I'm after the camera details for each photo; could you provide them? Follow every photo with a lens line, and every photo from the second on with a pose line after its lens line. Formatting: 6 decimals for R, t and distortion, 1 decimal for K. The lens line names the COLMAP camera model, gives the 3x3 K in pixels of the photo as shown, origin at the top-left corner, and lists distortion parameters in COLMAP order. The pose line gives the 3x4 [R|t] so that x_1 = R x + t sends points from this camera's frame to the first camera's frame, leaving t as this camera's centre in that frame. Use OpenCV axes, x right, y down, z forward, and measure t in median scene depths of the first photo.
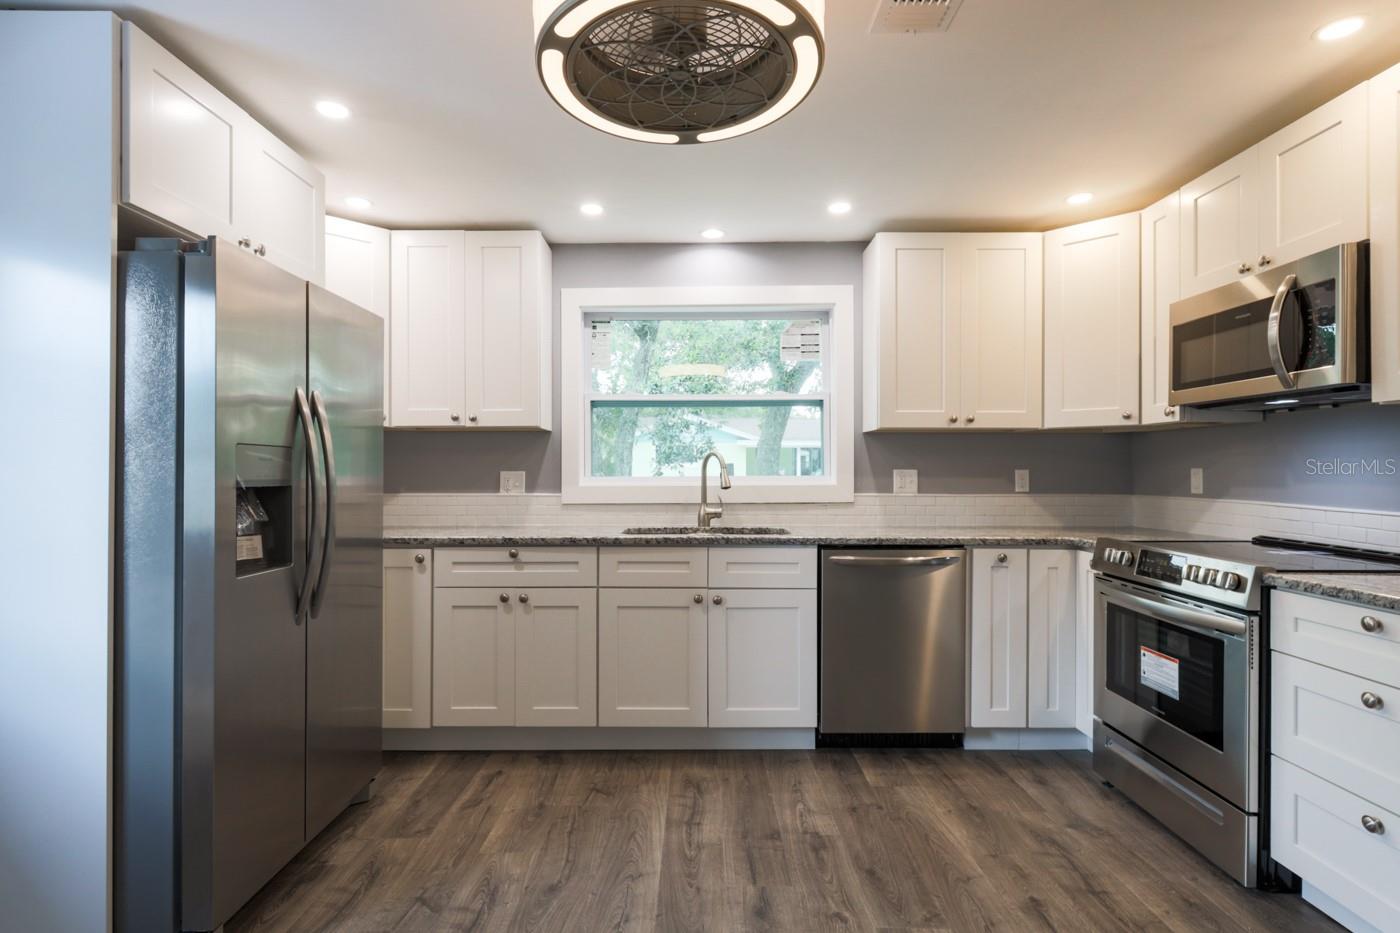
lens RADIAL K [[687.5, 0, 696.0], [0, 687.5, 474.1], [0, 0, 1]] dist [-0.003939, 0.001605]
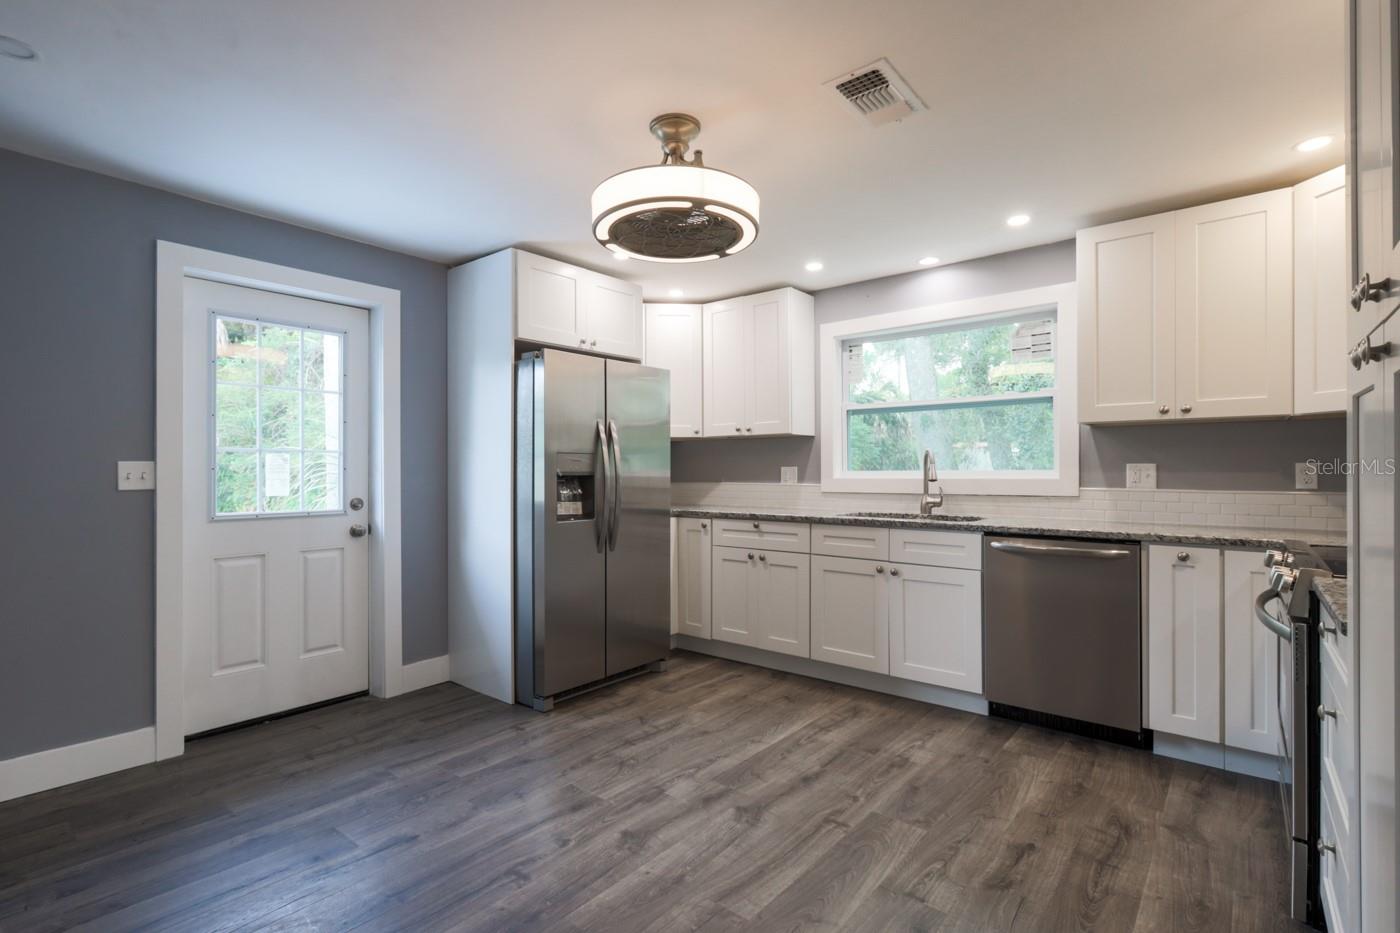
lens RADIAL K [[637.0, 0, 697.6], [0, 637.0, 475.9], [0, 0, 1]] dist [-0.004750, 0.001339]
pose [[0.783218, 0.005395, -0.621724, 0.452630], [0.000058, 0.999962, 0.008750, 0.003356], [0.621748, -0.006890, 0.783187, -0.097072]]
